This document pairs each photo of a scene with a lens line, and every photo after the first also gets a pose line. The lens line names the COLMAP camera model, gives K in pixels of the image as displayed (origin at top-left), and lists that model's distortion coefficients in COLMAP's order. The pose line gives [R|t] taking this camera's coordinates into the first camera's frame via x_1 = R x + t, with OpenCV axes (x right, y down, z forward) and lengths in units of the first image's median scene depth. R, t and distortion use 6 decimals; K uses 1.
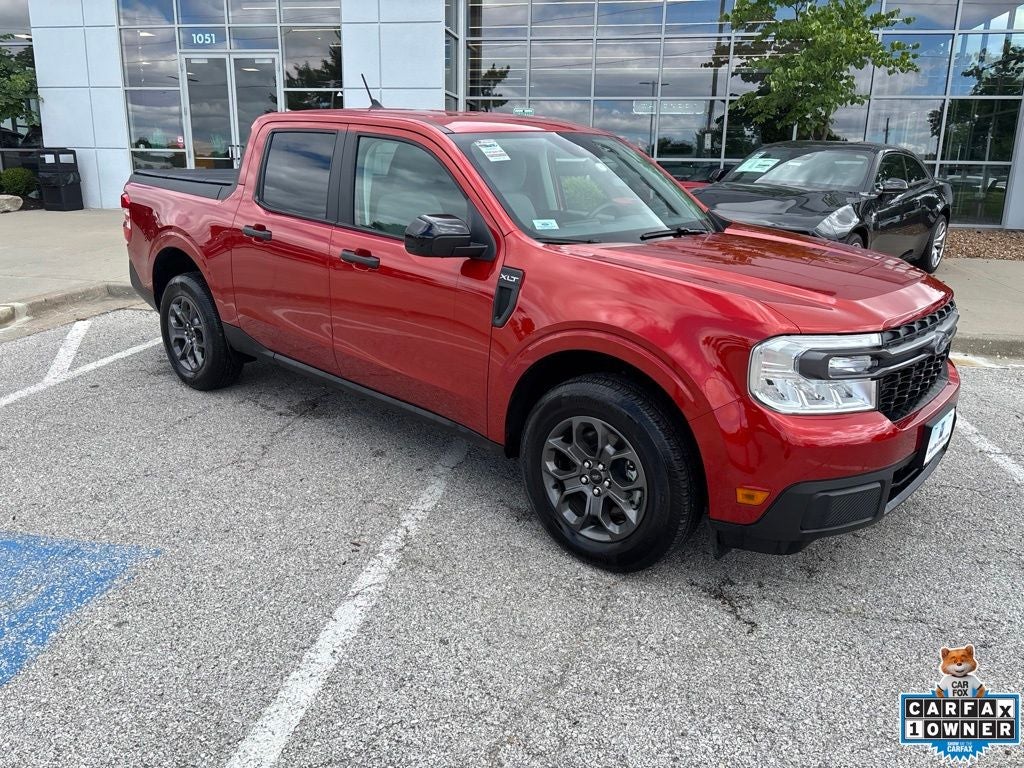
lens RADIAL K [[778.7, 0, 512.0], [0, 778.7, 384.0], [0, 0, 1]] dist [0.047350, -0.056508]
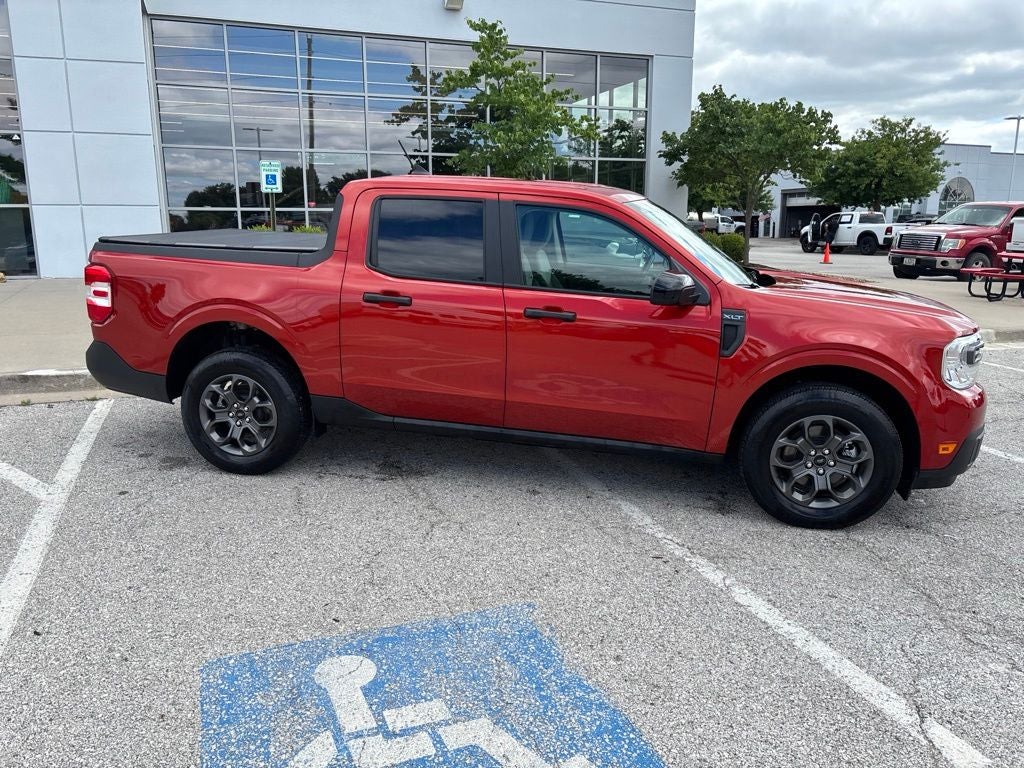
lens RADIAL K [[781.7, 0, 512.0], [0, 781.7, 384.0], [0, 0, 1]] dist [0.045736, -0.050754]
pose [[0.858705, -0.120314, 0.498147, -0.665815], [0.146463, 0.989123, -0.013576, -0.045659], [-0.491096, 0.084618, 0.866986, 0.058234]]
